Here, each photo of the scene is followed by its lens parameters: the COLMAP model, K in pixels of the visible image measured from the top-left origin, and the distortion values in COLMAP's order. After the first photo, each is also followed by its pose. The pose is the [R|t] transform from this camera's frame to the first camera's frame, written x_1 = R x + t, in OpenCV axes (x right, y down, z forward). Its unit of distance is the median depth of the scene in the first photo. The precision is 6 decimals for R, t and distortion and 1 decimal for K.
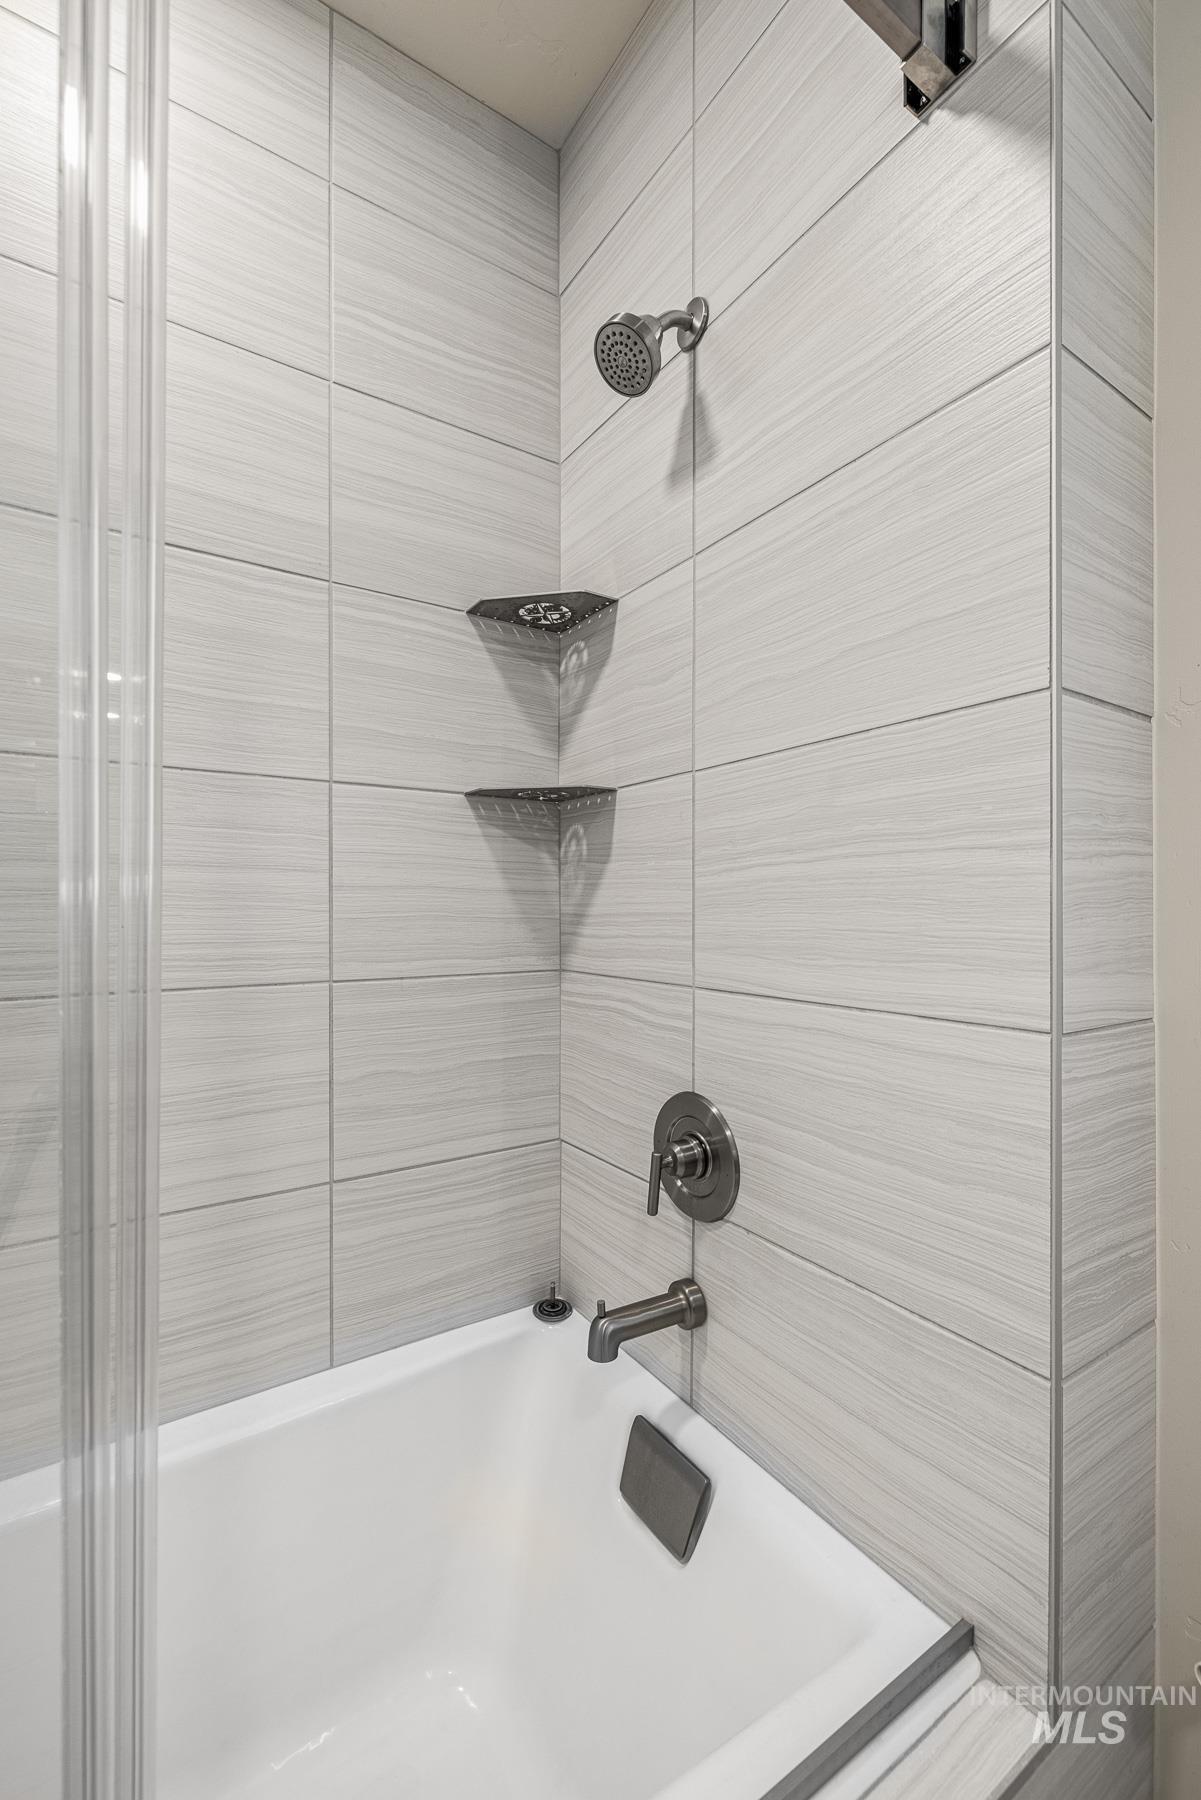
lens RADIAL K [[762.5, 0, 593.3], [0, 762.5, 907.9], [0, 0, 1]] dist [-0.000988, -0.000572]
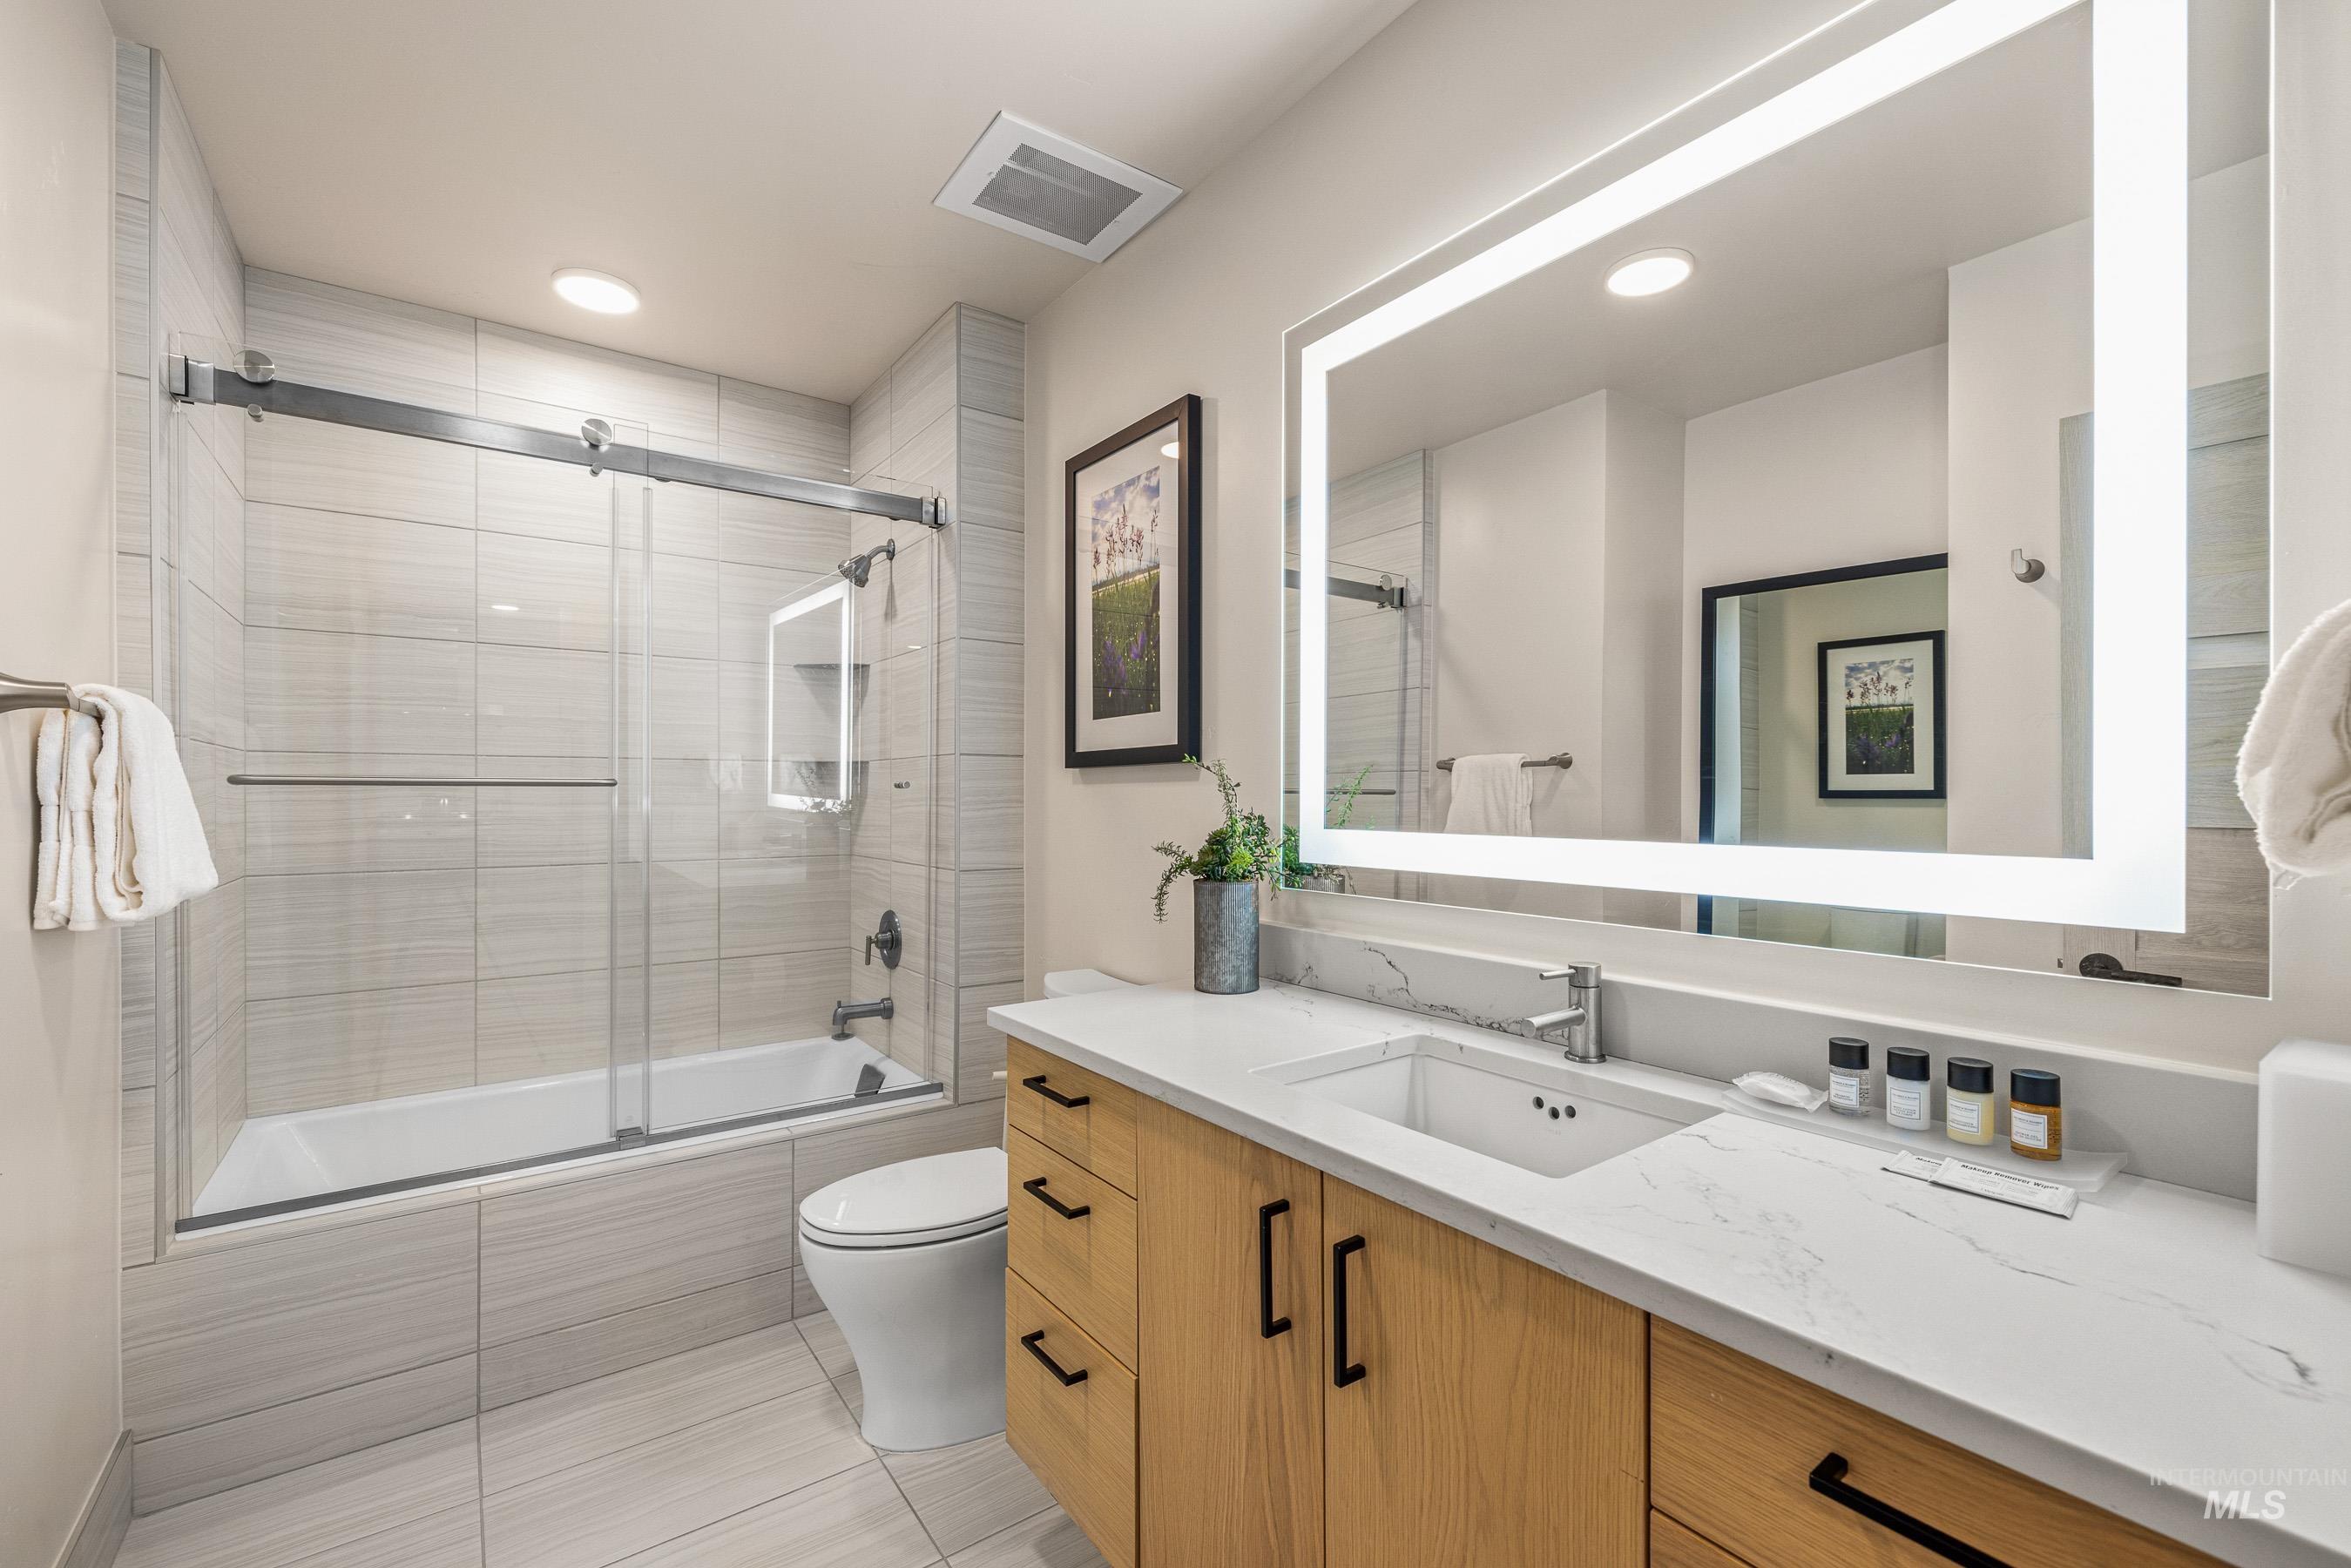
lens RADIAL K [[995.9, 0, 1180.9], [0, 995.9, 801.0], [0, 0, 1]] dist [-0.000988, -0.000572]
pose [[0.998642, 0.005711, 0.051787, 0.802633], [-0.006159, 0.999945, 0.008507, -0.093044], [-0.051736, -0.008814, 0.998622, -1.833684]]
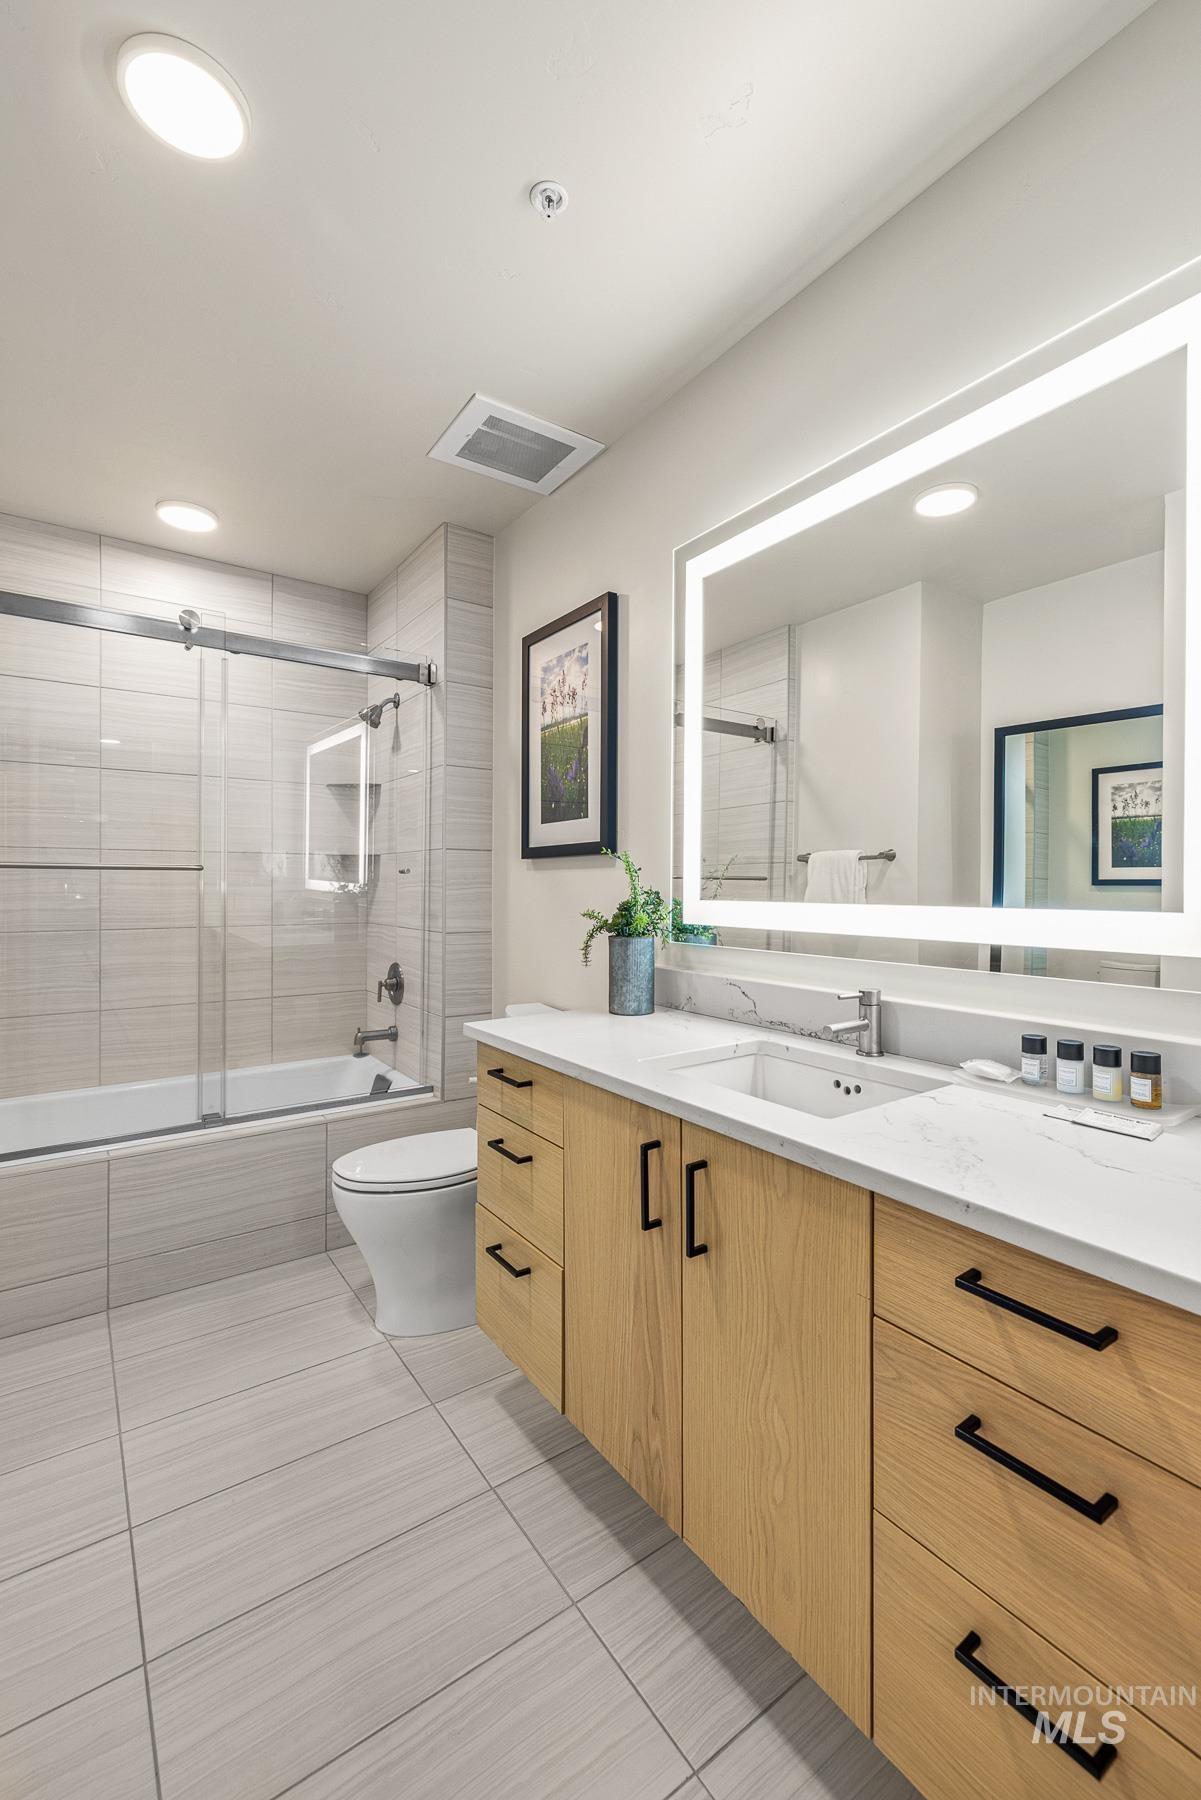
lens RADIAL K [[762.5, 0, 605.7], [0, 762.5, 892.8], [0, 0, 1]] dist [-0.000988, -0.000572]
pose [[0.999259, 0.008552, 0.037536, 0.833224], [-0.009070, 0.999866, 0.013664, -0.075080], [-0.037415, -0.013995, 0.999202, -1.976061]]
